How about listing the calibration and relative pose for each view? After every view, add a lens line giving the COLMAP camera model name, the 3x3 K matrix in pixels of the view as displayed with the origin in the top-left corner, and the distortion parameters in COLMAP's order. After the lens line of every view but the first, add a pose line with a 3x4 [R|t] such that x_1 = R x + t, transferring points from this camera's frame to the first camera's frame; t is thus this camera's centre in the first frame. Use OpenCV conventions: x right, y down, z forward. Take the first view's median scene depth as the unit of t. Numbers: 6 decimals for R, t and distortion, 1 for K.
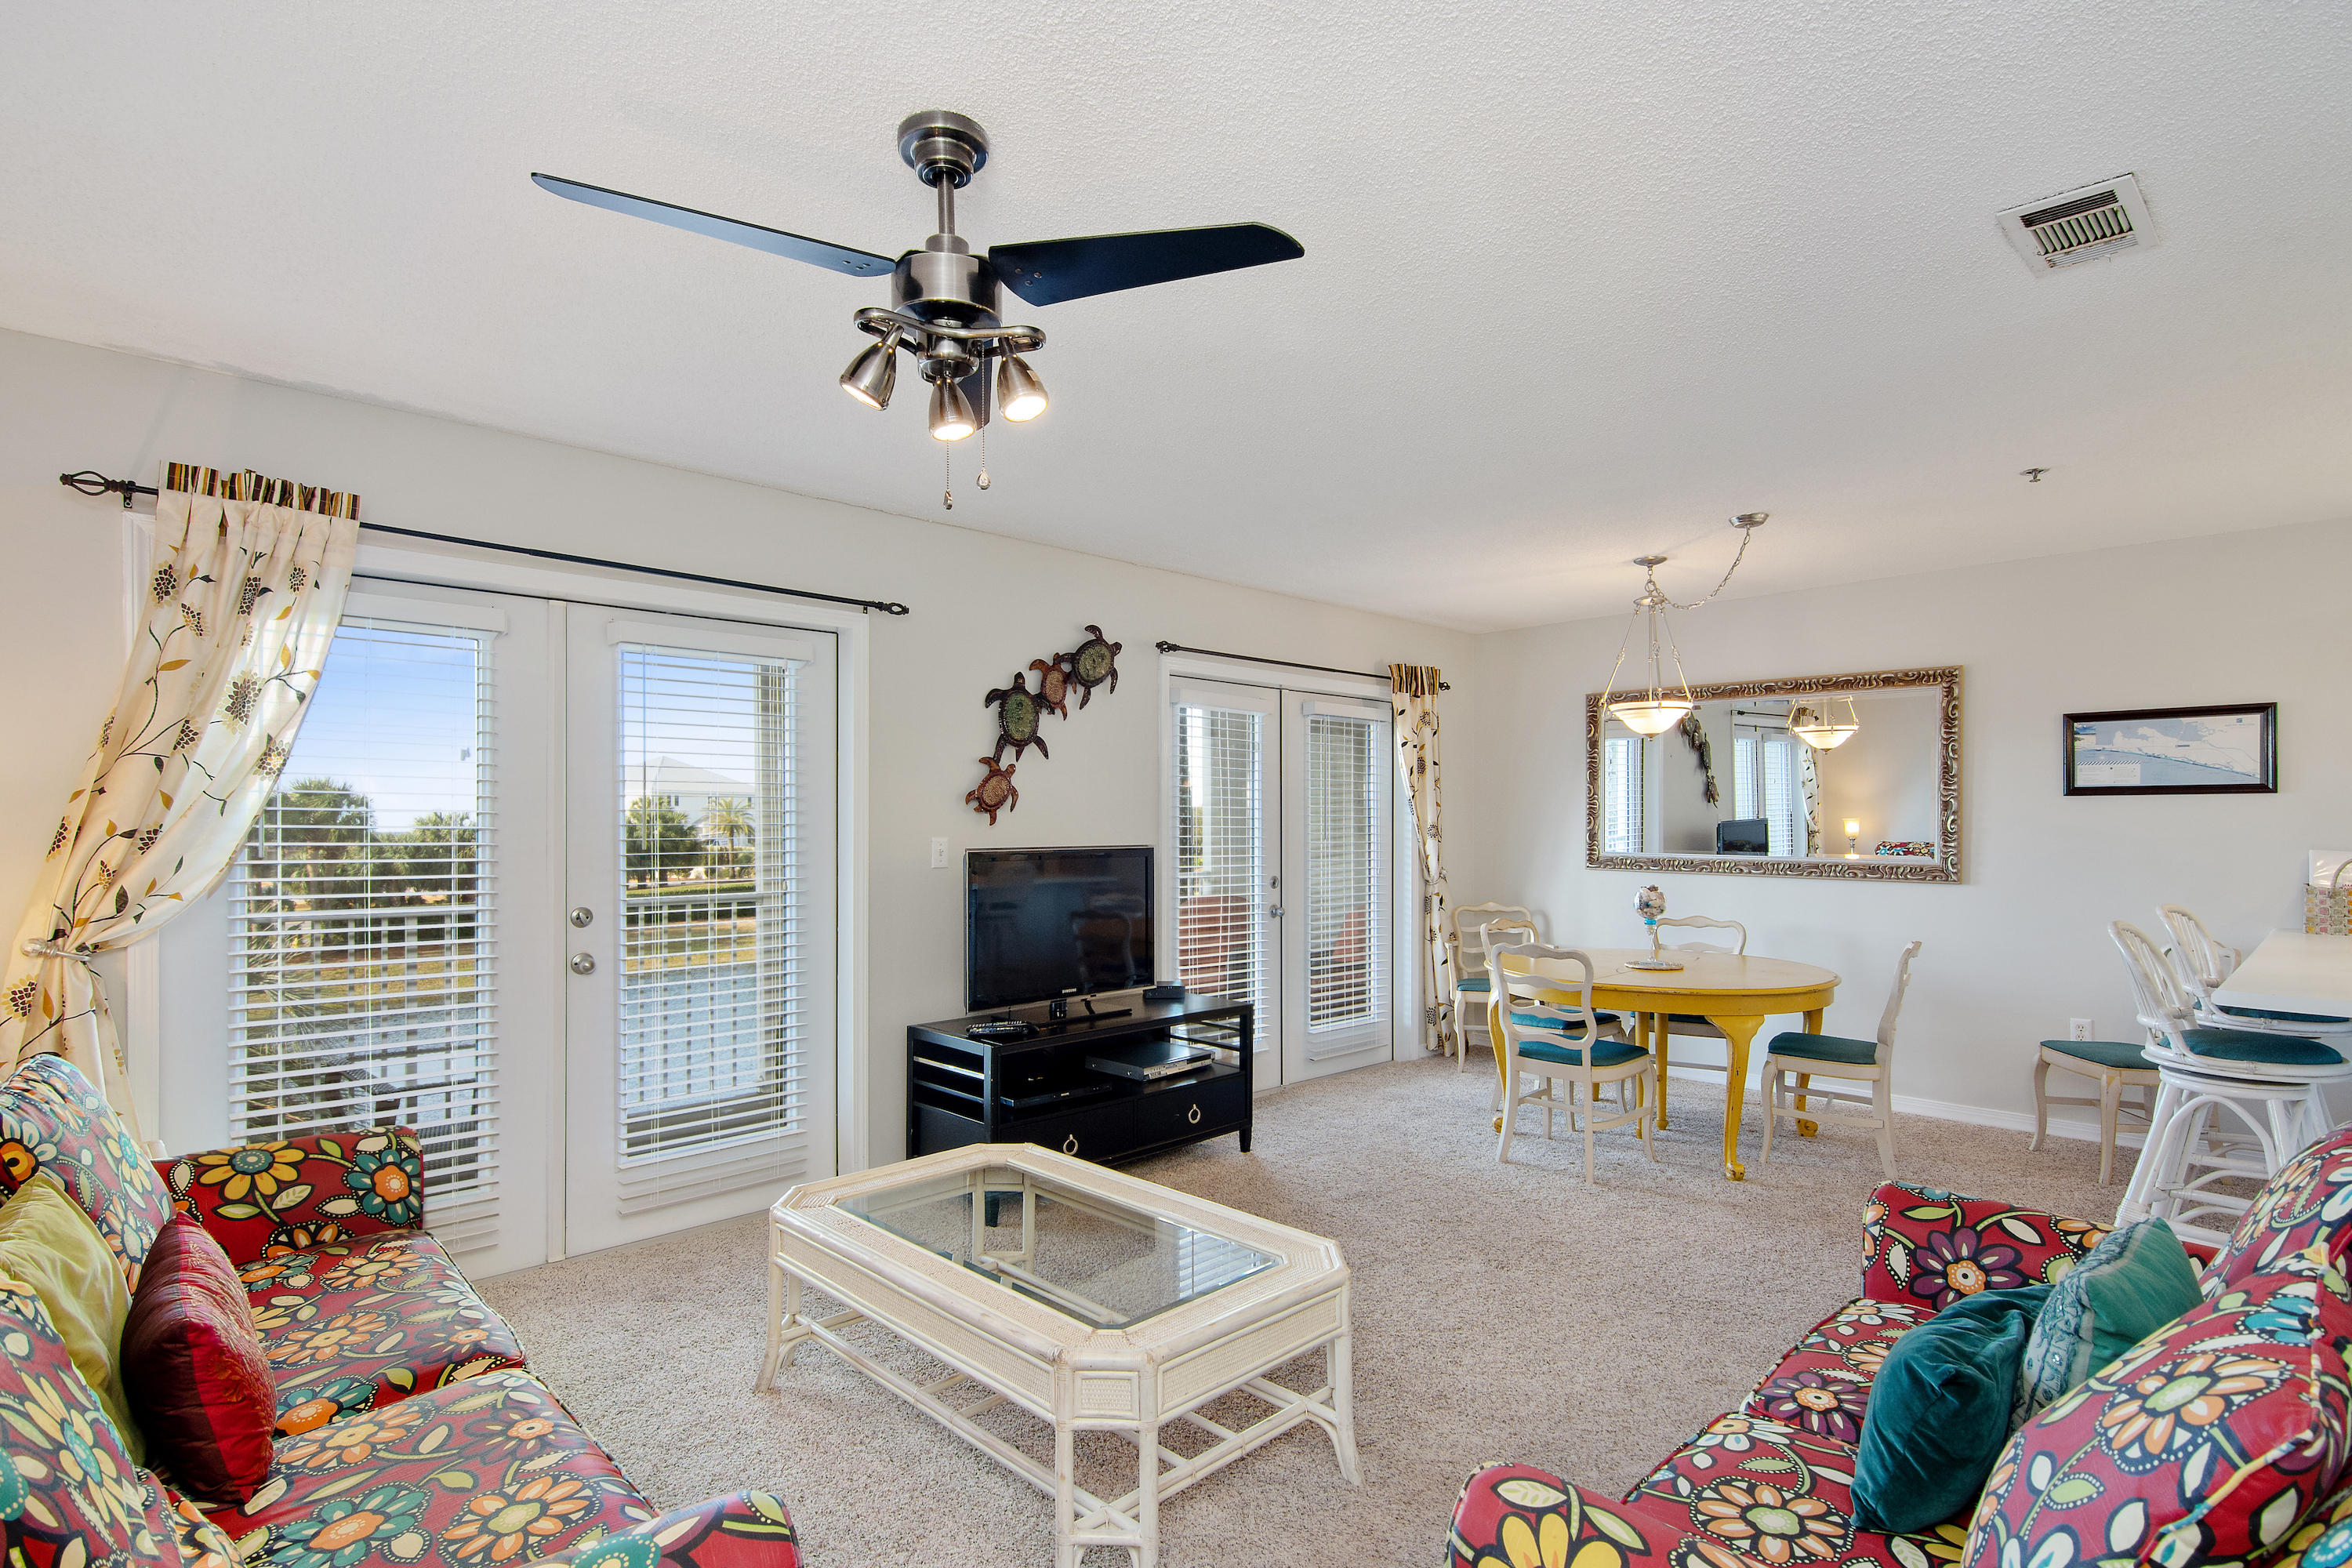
lens RADIAL K [[1151.4, 0, 1169.1], [0, 1151.4, 827.5], [0, 0, 1]] dist [-0.000552, -0.001012]
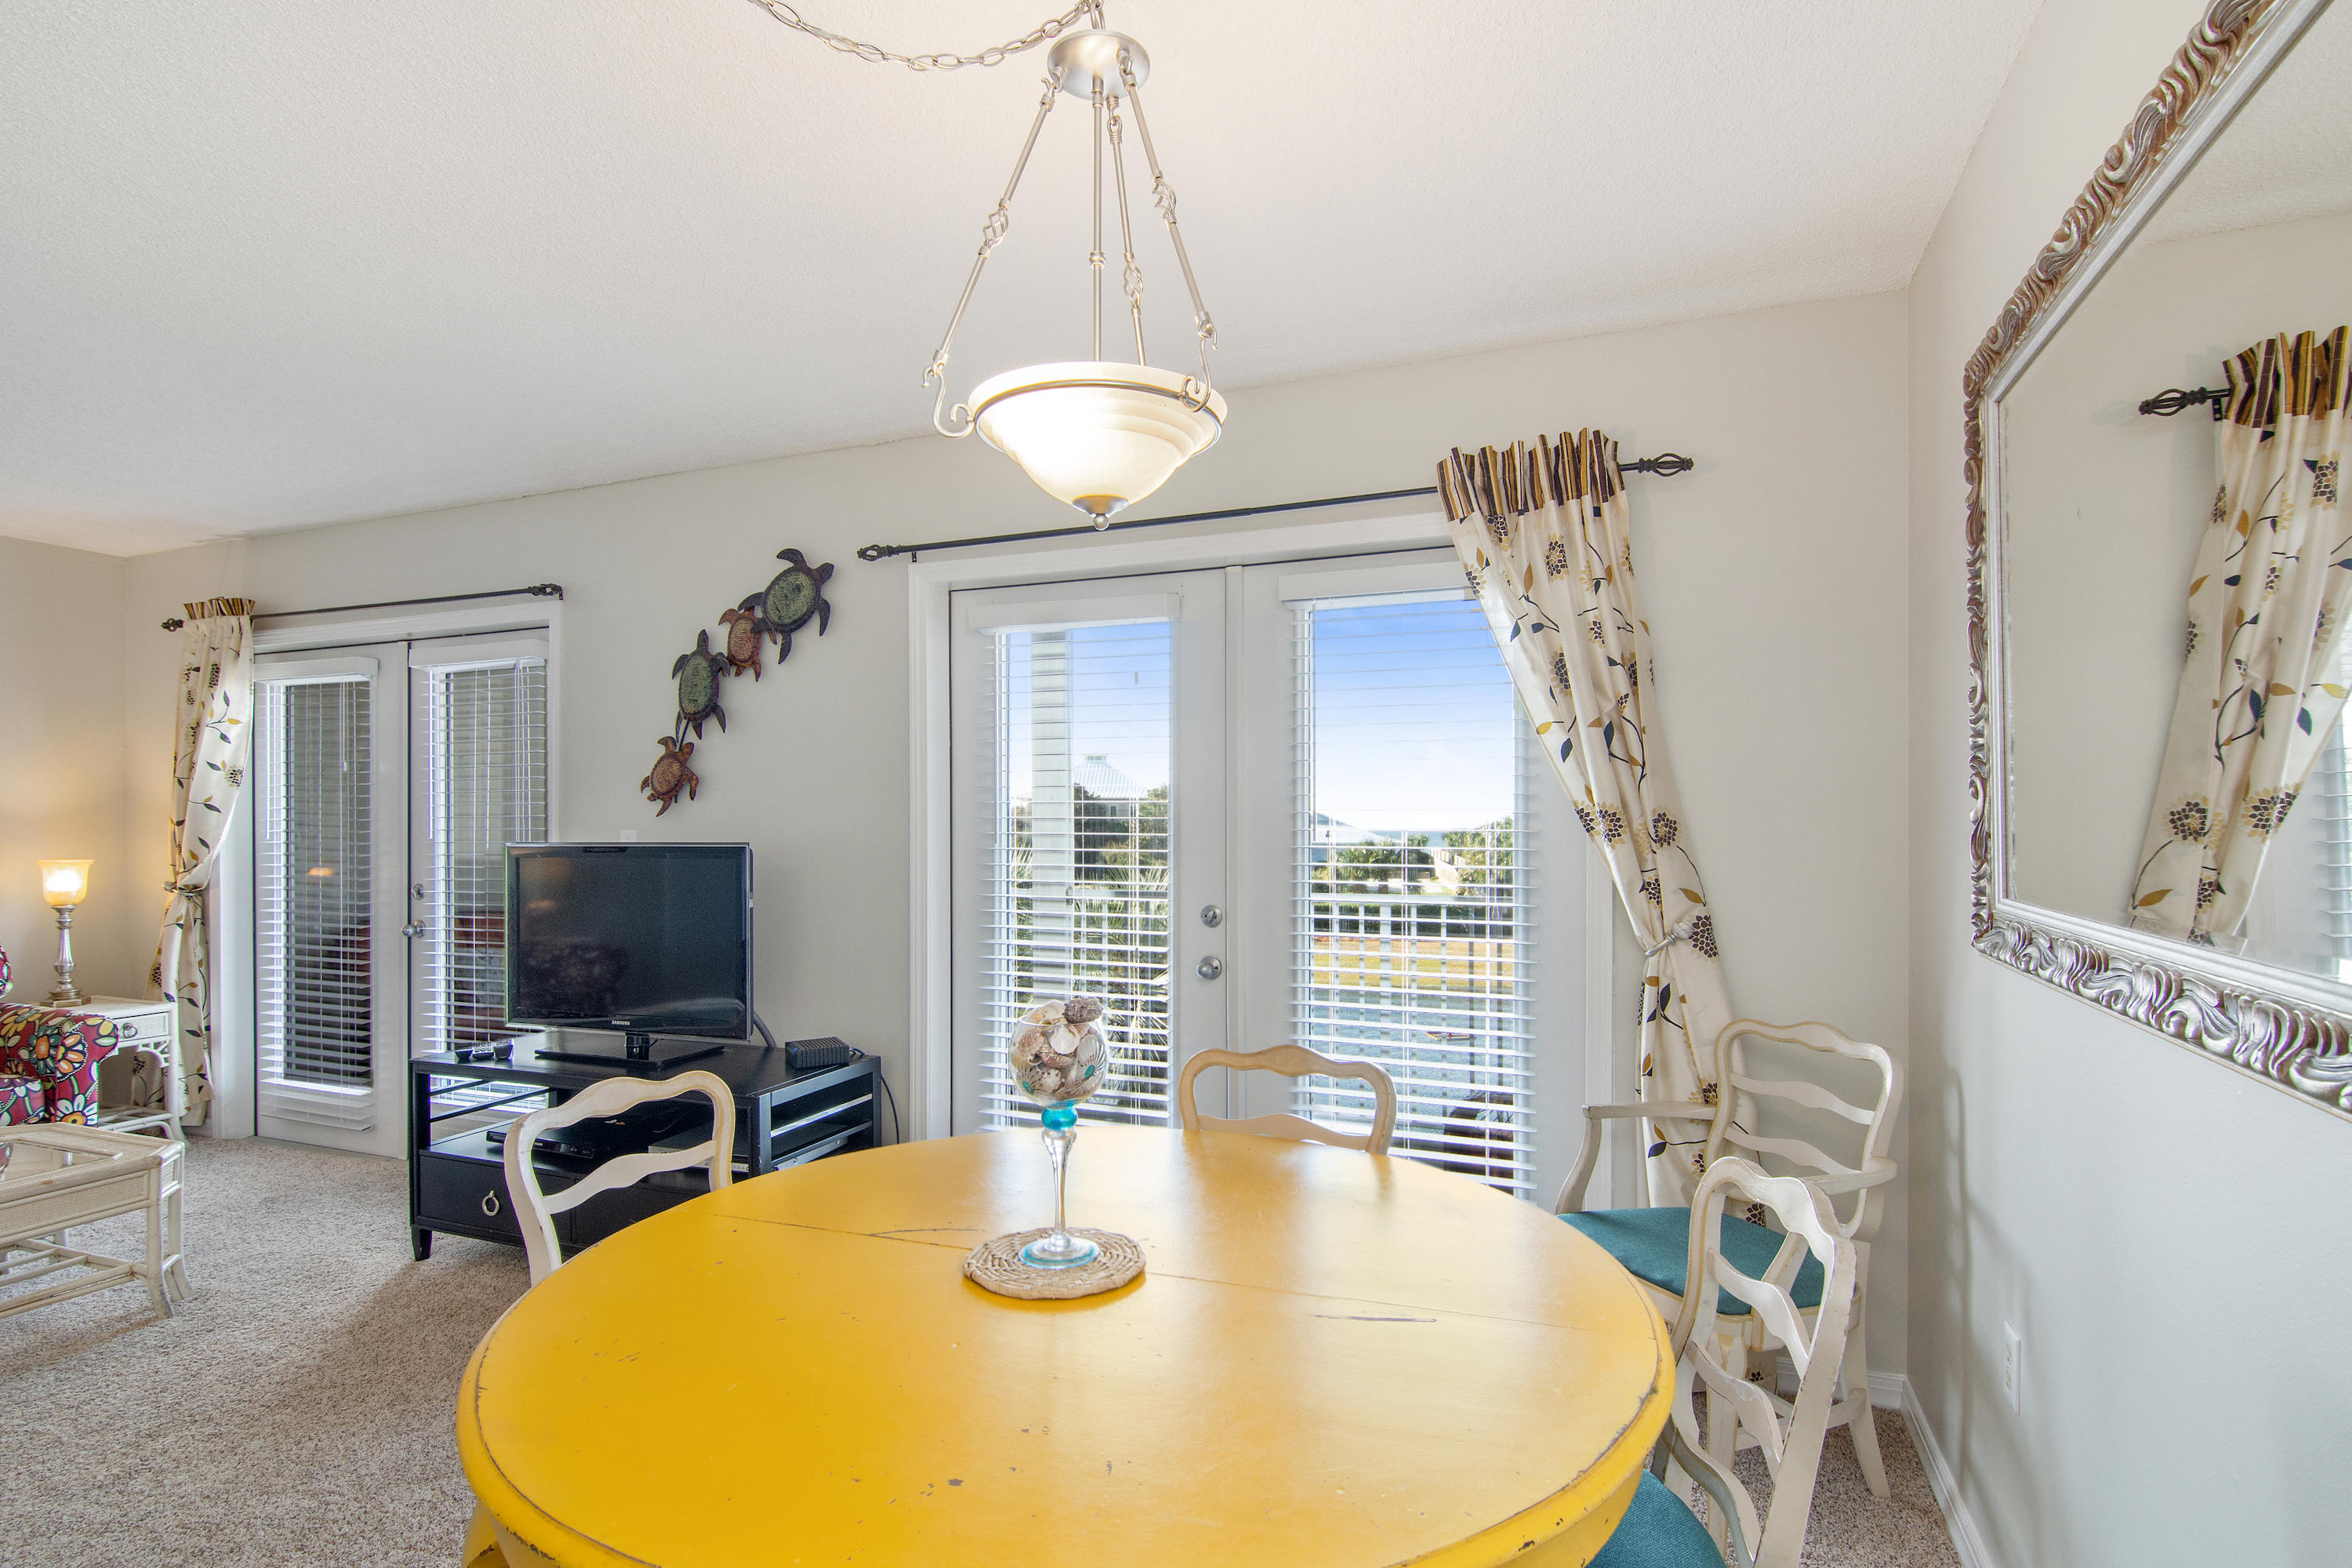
lens RADIAL K [[1151.4, 0, 1169.1], [0, 1151.4, 827.5], [0, 0, 1]] dist [-0.000552, -0.001012]
pose [[0.416242, -0.001014, -0.909253, 0.740185], [-0.001955, 0.999996, -0.002010, 0.006814], [0.909252, 0.002614, 0.416239, 0.939913]]
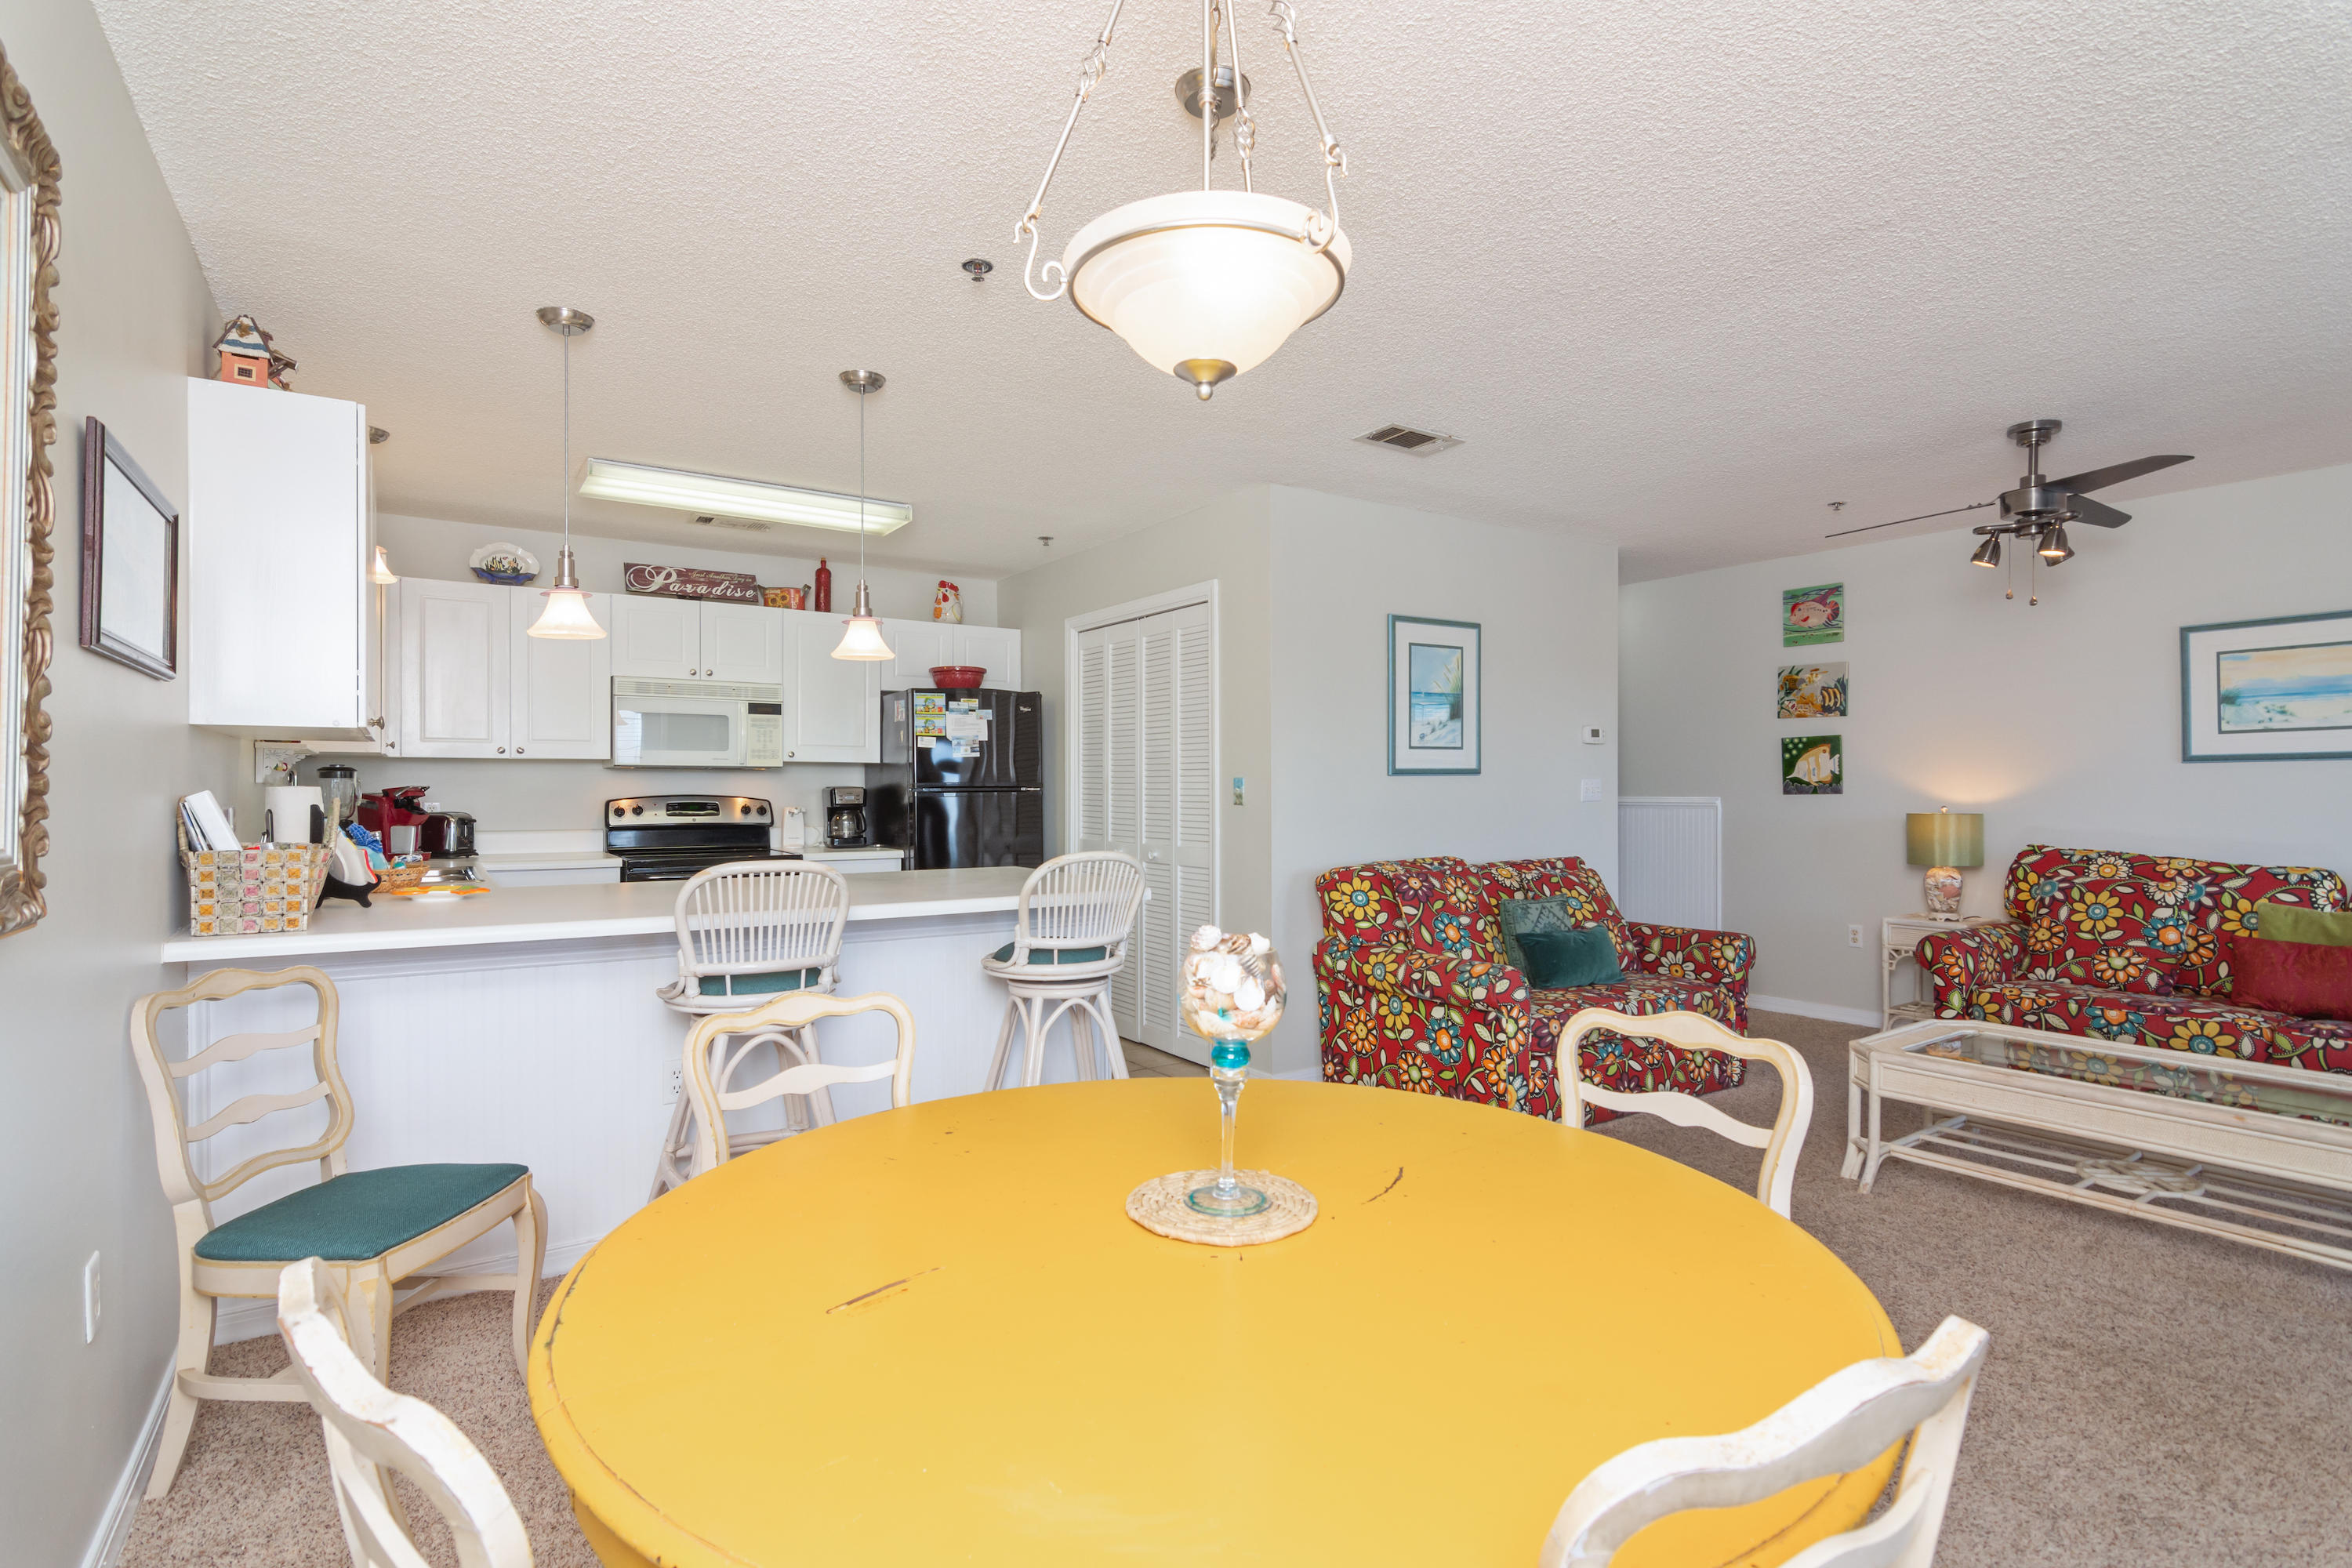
lens RADIAL K [[1135.1, 0, 1177.4], [0, 1135.1, 787.5], [0, 0, 1]] dist [0.001634, 0.002073]
pose [[-0.985756, -0.000859, 0.168181, 0.396995], [0.000243, 0.999979, 0.006527, 0.015786], [-0.168183, 0.006475, -0.985734, 1.336439]]
